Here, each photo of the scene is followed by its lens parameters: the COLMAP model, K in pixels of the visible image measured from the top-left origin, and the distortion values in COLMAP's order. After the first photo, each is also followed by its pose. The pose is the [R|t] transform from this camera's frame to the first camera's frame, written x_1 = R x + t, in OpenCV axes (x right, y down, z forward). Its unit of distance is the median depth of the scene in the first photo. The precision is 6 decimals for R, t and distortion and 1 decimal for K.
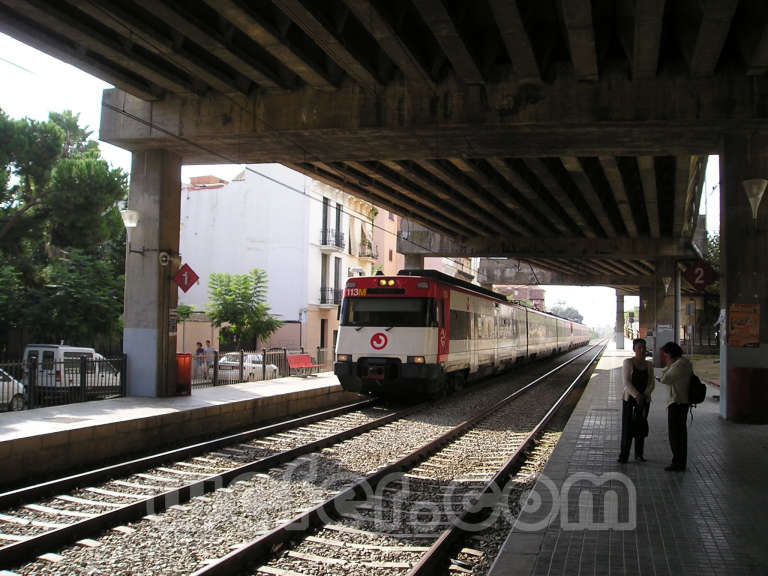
lens RADIAL K [[786.3, 0, 394.6], [0, 786.3, 288.0], [0, 0, 1]] dist [-0.154655, 0.135059]
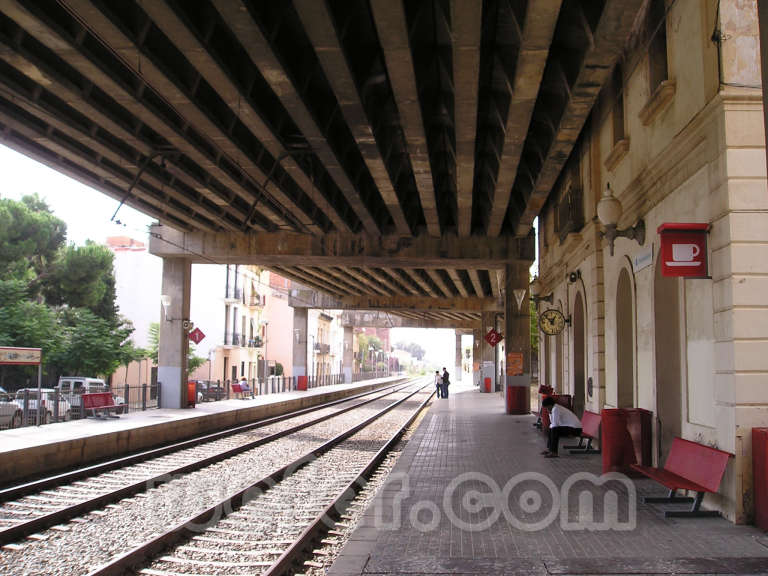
lens RADIAL K [[786.3, 0, 394.6], [0, 786.3, 288.0], [0, 0, 1]] dist [-0.154655, 0.135059]
pose [[0.980381, 0.013027, 0.196681, -0.125379], [-0.004549, 0.999043, -0.043495, -0.030445], [-0.197059, 0.041747, 0.979502, -0.479132]]
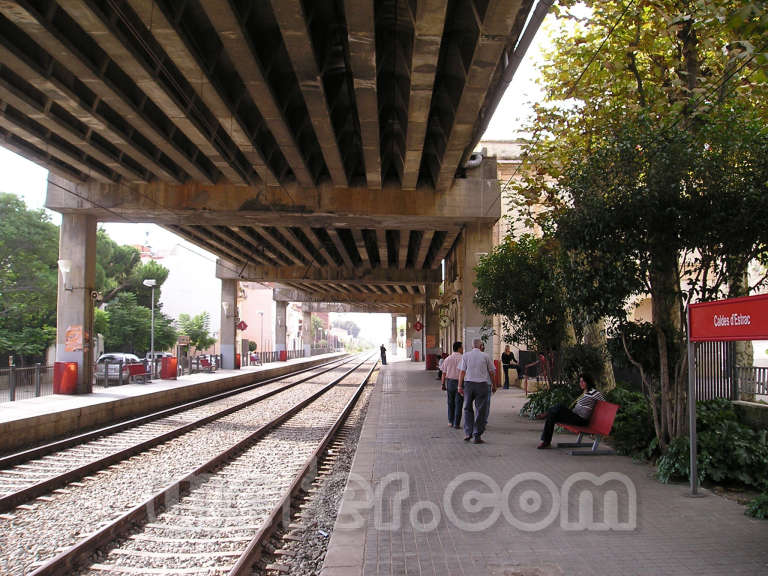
lens RADIAL K [[786.3, 0, 394.6], [0, 786.3, 288.0], [0, 0, 1]] dist [-0.154655, 0.135059]
pose [[0.960036, 0.006627, 0.279798, -0.358644], [-0.002637, 0.999889, -0.014636, -0.074018], [-0.279864, 0.013313, 0.959947, -1.230235]]
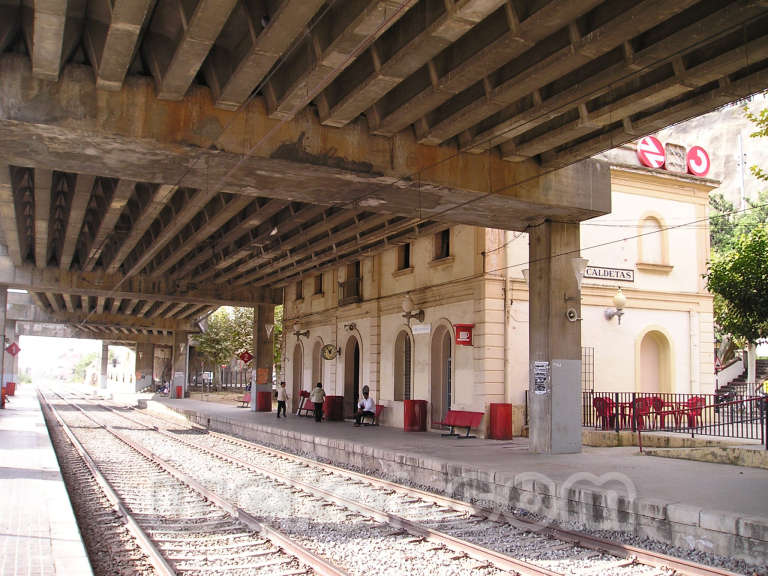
lens RADIAL K [[786.3, 0, 394.6], [0, 786.3, 288.0], [0, 0, 1]] dist [-0.154655, 0.135059]
pose [[0.754086, 0.071663, 0.652854, -0.562756], [-0.037042, 0.997088, -0.066664, -0.052803], [-0.655730, 0.026087, 0.754545, -0.779582]]
